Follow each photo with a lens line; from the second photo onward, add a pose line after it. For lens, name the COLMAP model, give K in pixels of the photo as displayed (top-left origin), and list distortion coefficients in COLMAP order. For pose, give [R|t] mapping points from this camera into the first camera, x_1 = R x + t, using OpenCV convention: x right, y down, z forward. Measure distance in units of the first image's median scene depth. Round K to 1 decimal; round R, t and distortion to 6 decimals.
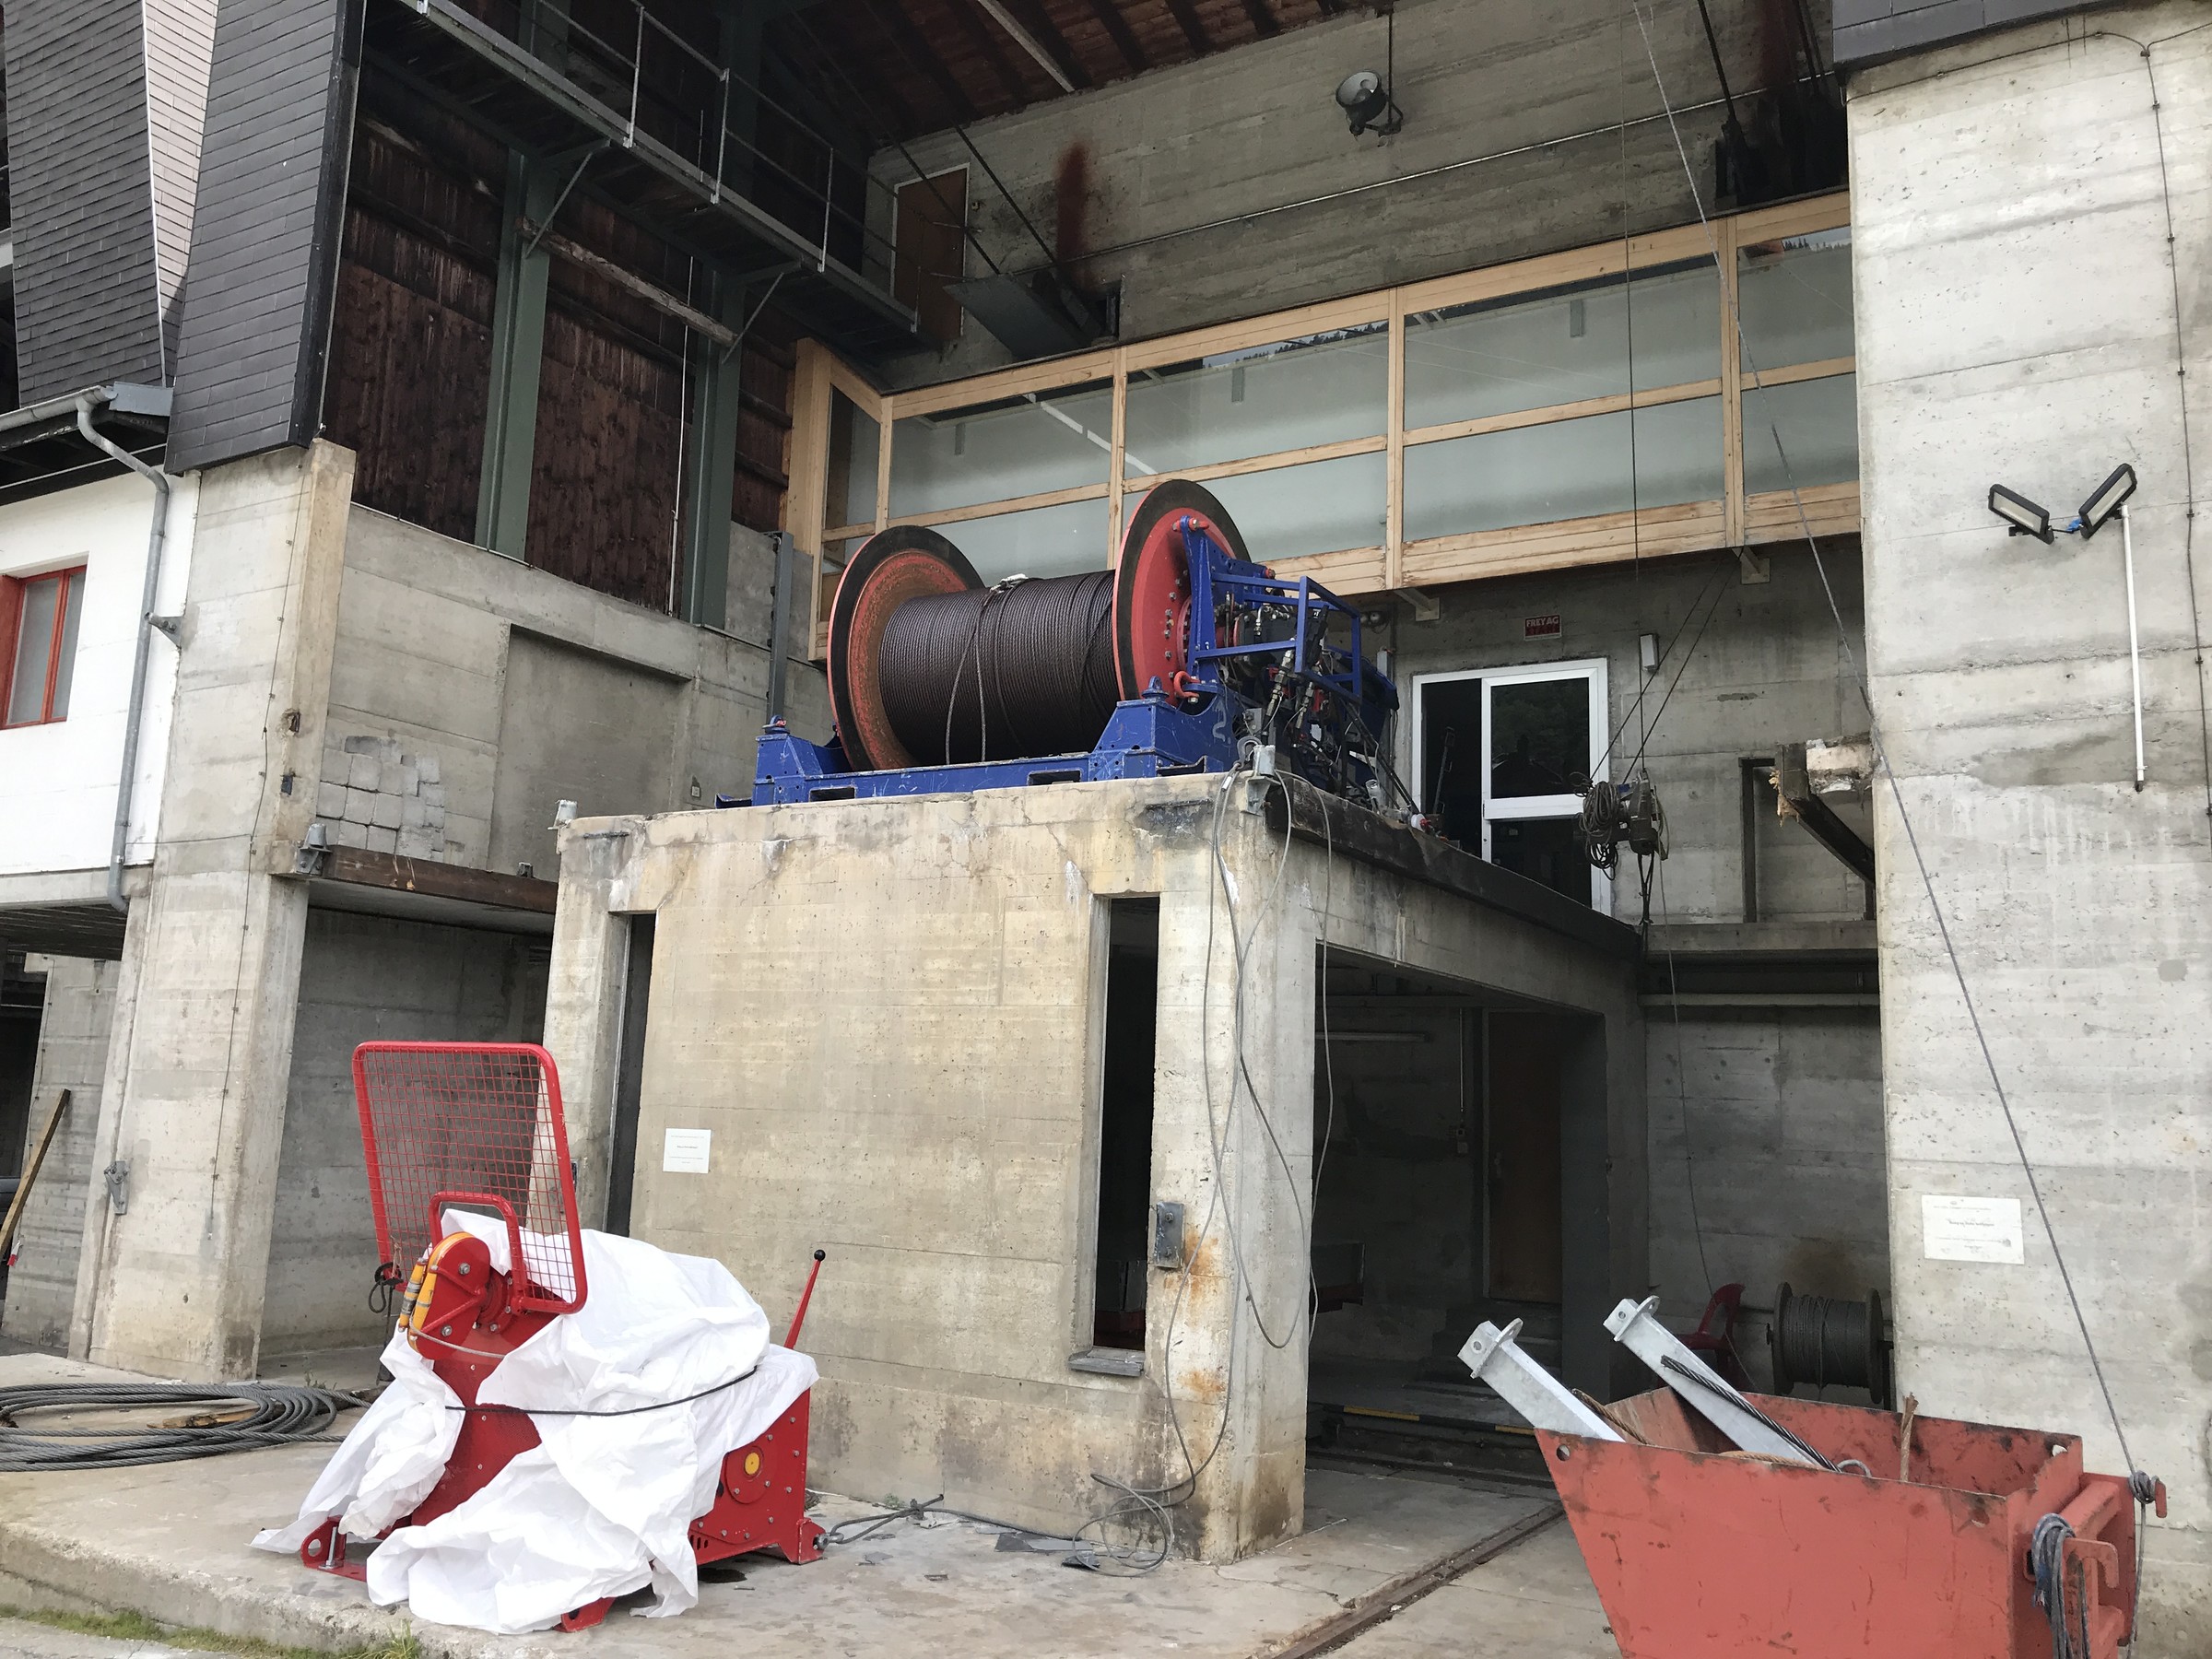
lens RADIAL K [[1816.9, 0, 1097.1], [0, 1816.9, 801.7], [0, 0, 1]] dist [0.065005, -0.091191]
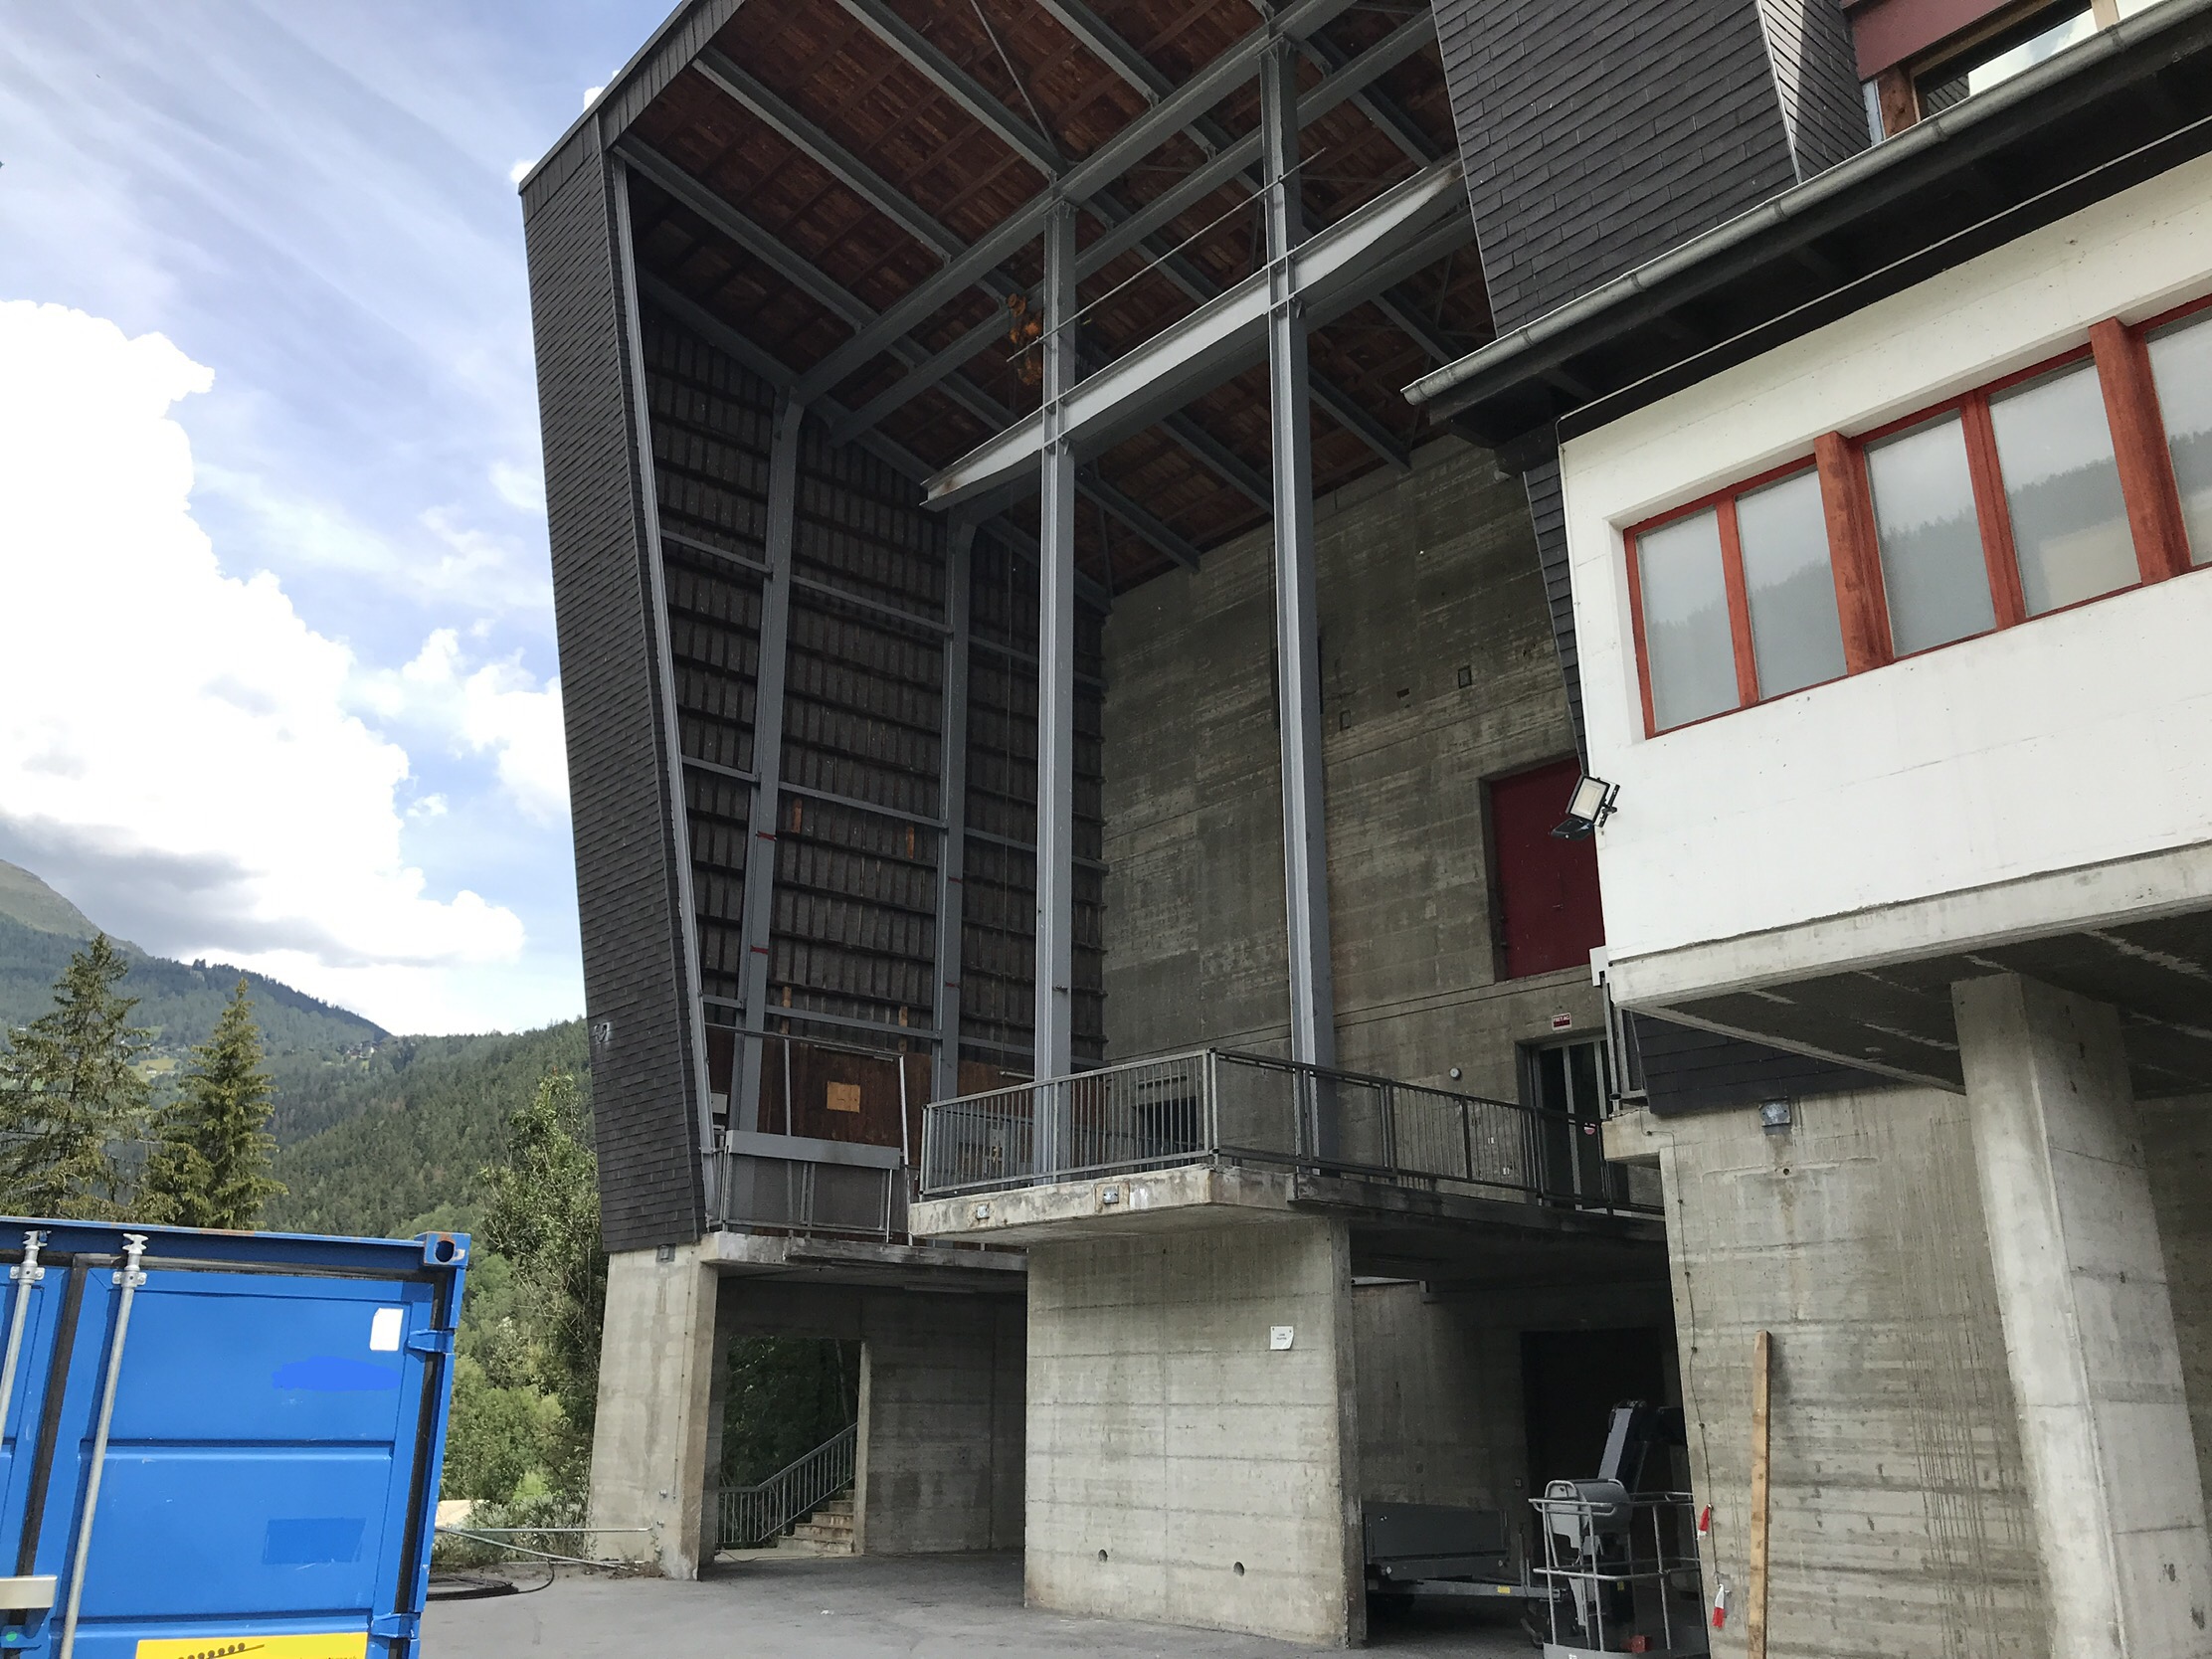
lens RADIAL K [[1852.6, 0, 1102.0], [0, 1852.6, 803.7], [0, 0, 1]] dist [0.000917, 0.001686]
pose [[0.945890, -0.126335, -0.298885, -0.899912], [0.077967, 0.982598, -0.168587, 0.108242], [0.314982, 0.136161, 0.939280, 0.488686]]
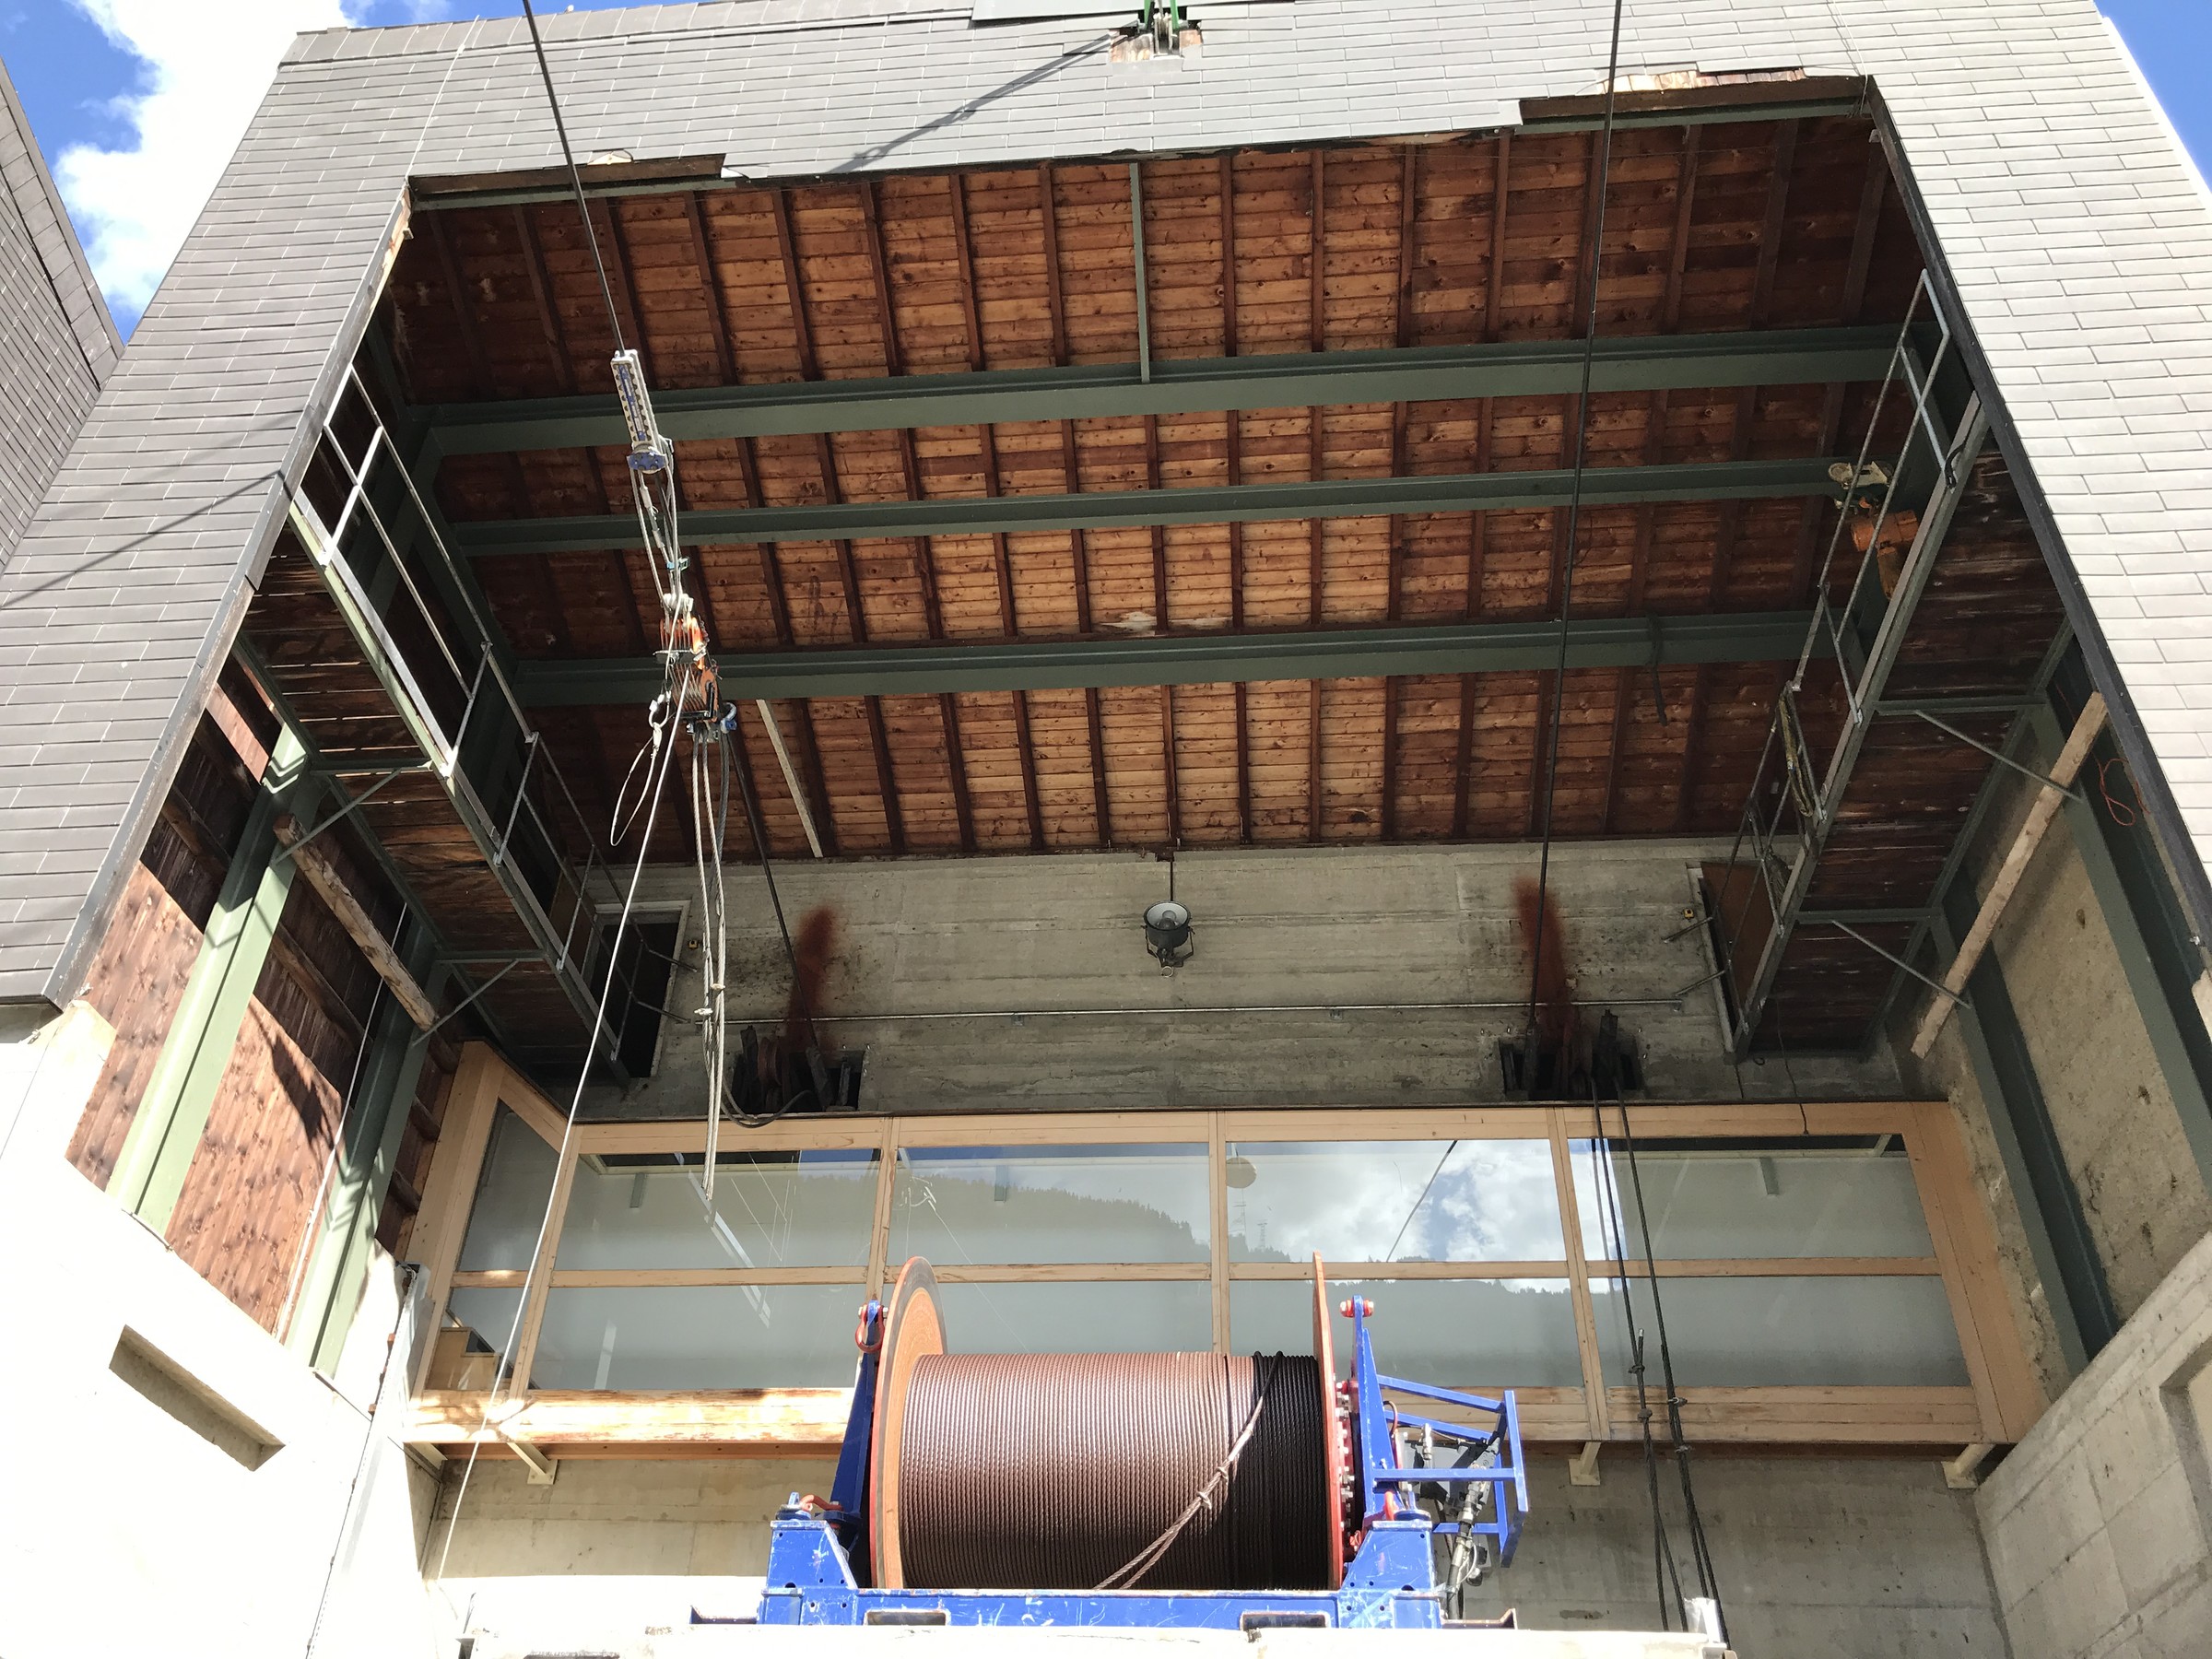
lens RADIAL K [[1816.9, 0, 1097.1], [0, 1816.9, 801.7], [0, 0, 1]] dist [0.065005, -0.091191]
pose [[0.901598, 0.256168, 0.348567, -0.330165], [-0.068857, 0.880511, -0.468998, 0.036022], [-0.427060, 0.398846, 0.811506, 0.225027]]
